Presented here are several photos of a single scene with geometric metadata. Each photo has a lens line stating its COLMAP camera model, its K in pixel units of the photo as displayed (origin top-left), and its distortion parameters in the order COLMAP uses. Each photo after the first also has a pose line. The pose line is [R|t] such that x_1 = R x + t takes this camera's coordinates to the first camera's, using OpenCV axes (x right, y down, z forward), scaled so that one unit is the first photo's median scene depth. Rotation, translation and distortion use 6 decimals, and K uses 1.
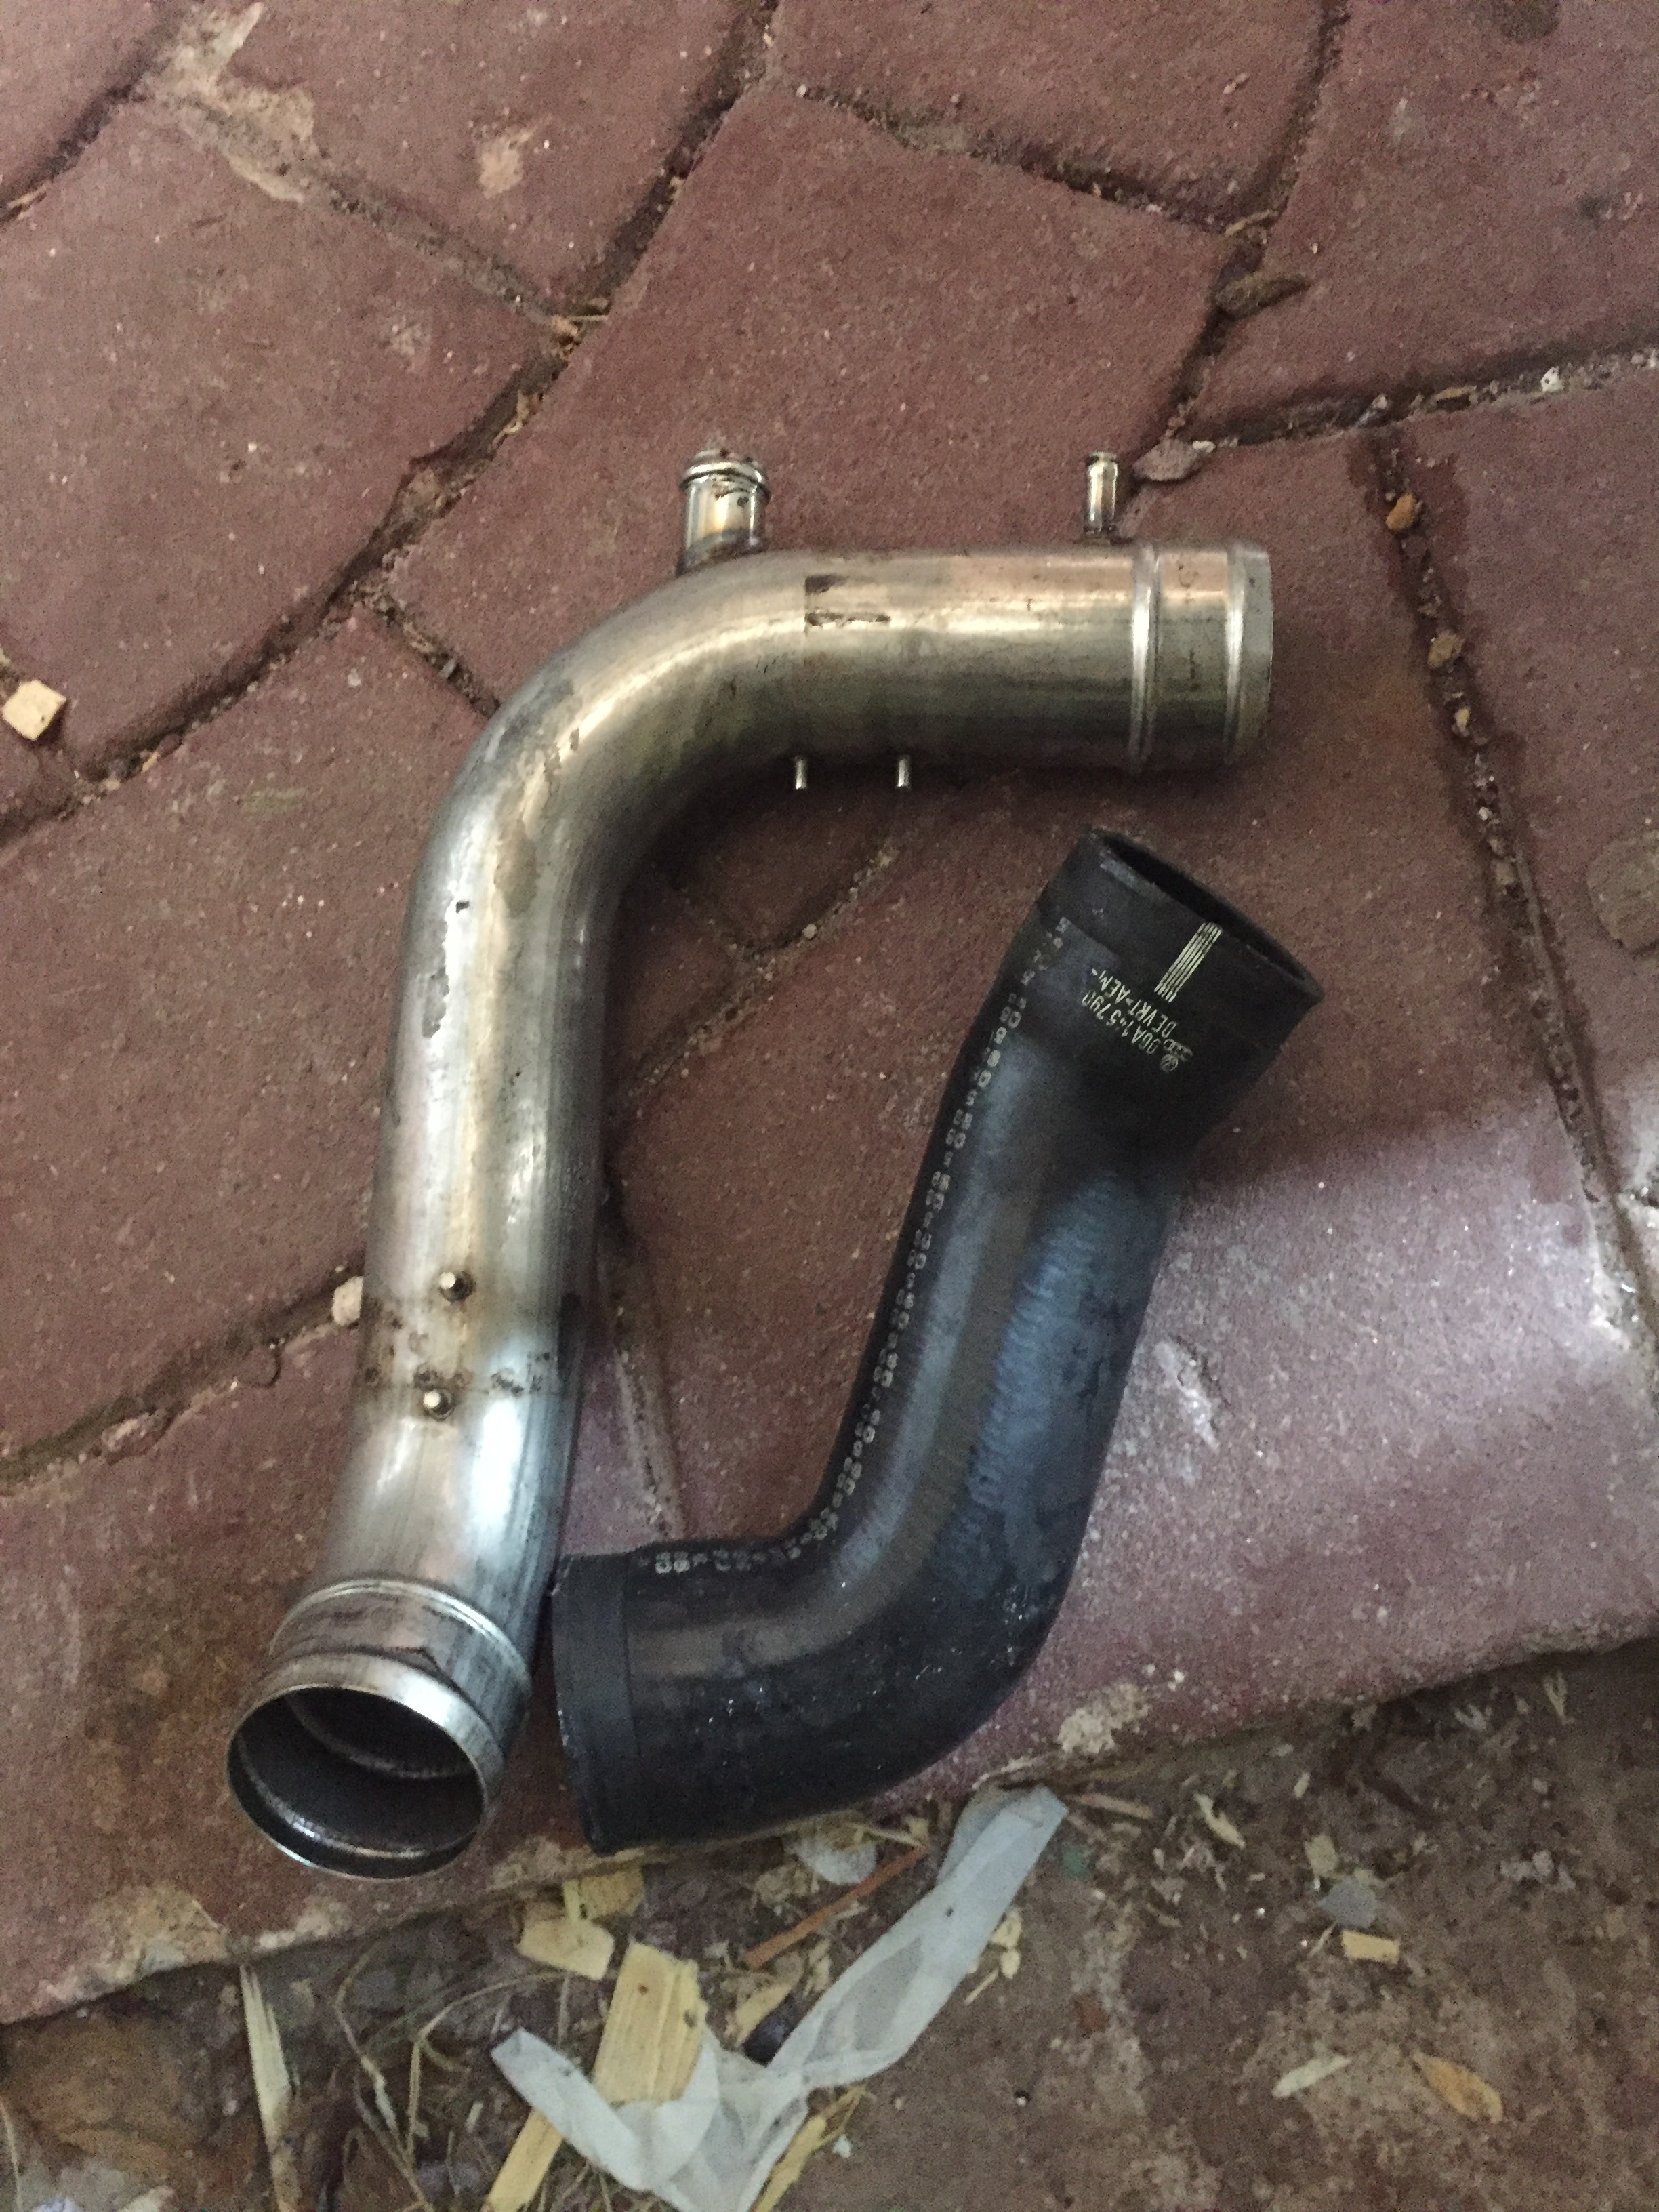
lens RADIAL K [[1854.6, 0, 840.2], [0, 1854.6, 1127.5], [0, 0, 1]] dist [0.060037, -0.101207]
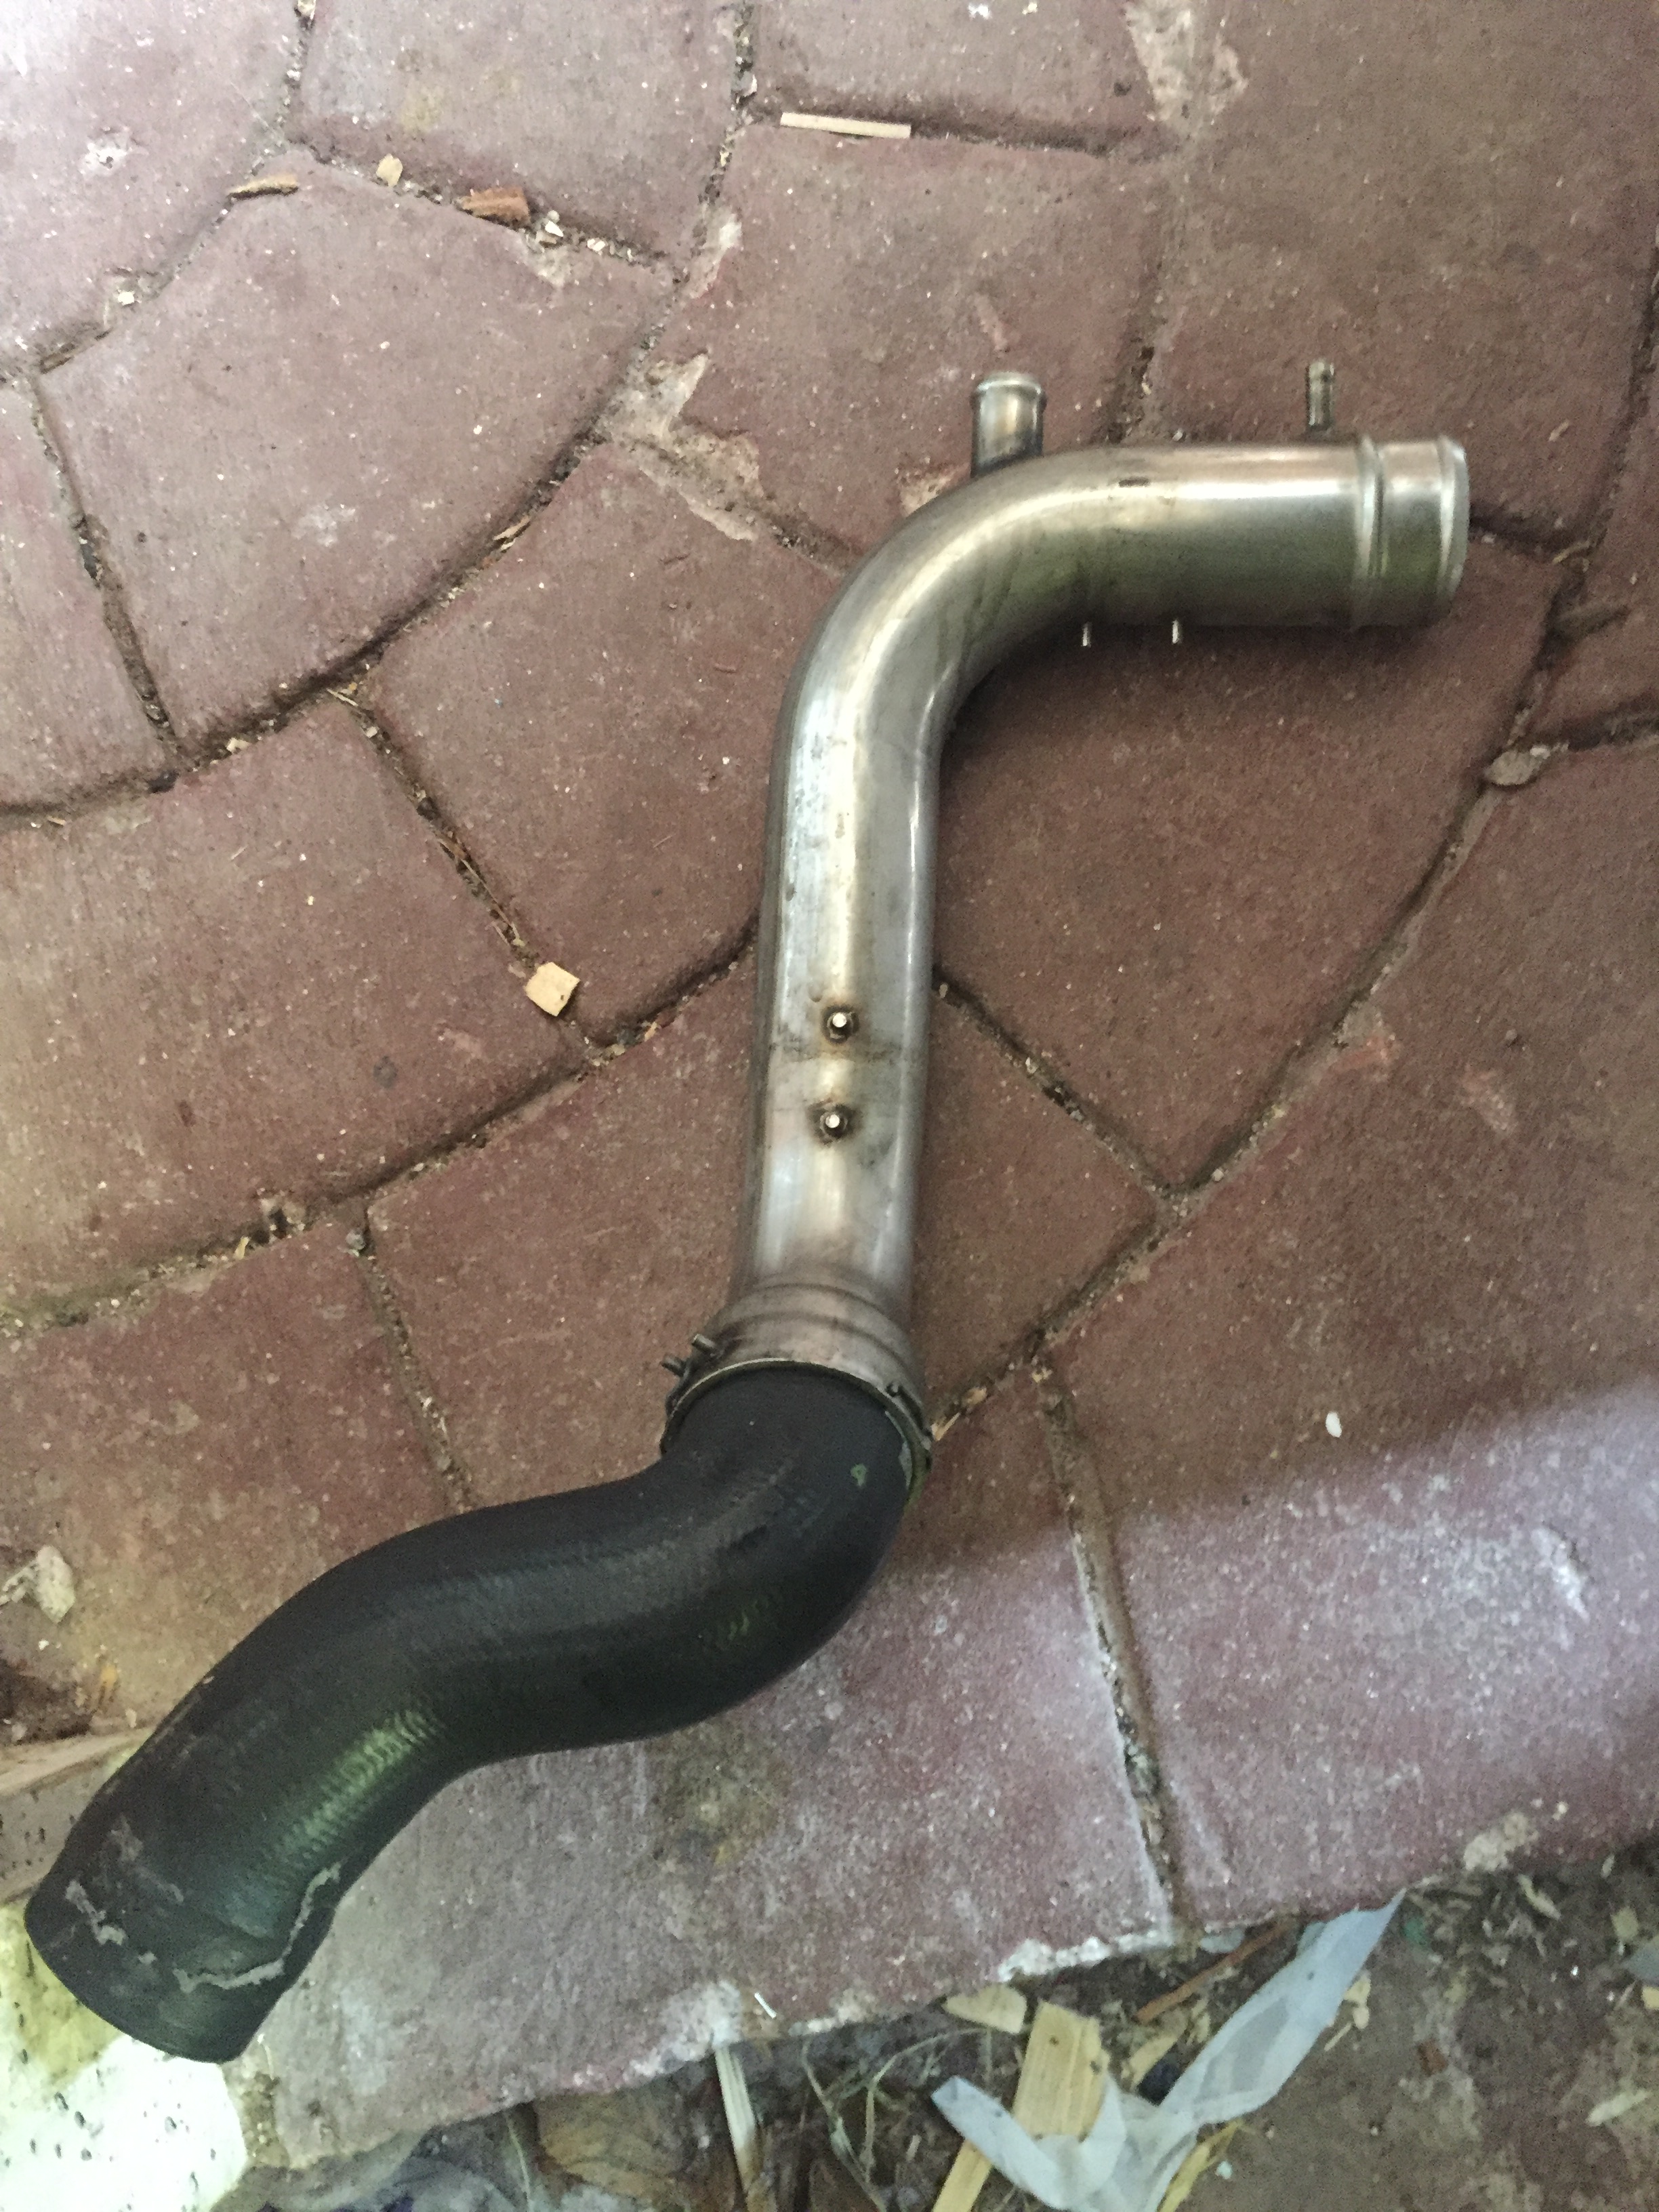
lens RADIAL K [[1854.6, 0, 828.5], [0, 1854.6, 1111.2], [0, 0, 1]] dist [0.060037, -0.101207]
pose [[0.999882, -0.012771, -0.008498, -0.240497], [0.012985, 0.999588, 0.025601, -0.169536], [0.008168, -0.025709, 0.999636, -0.182498]]
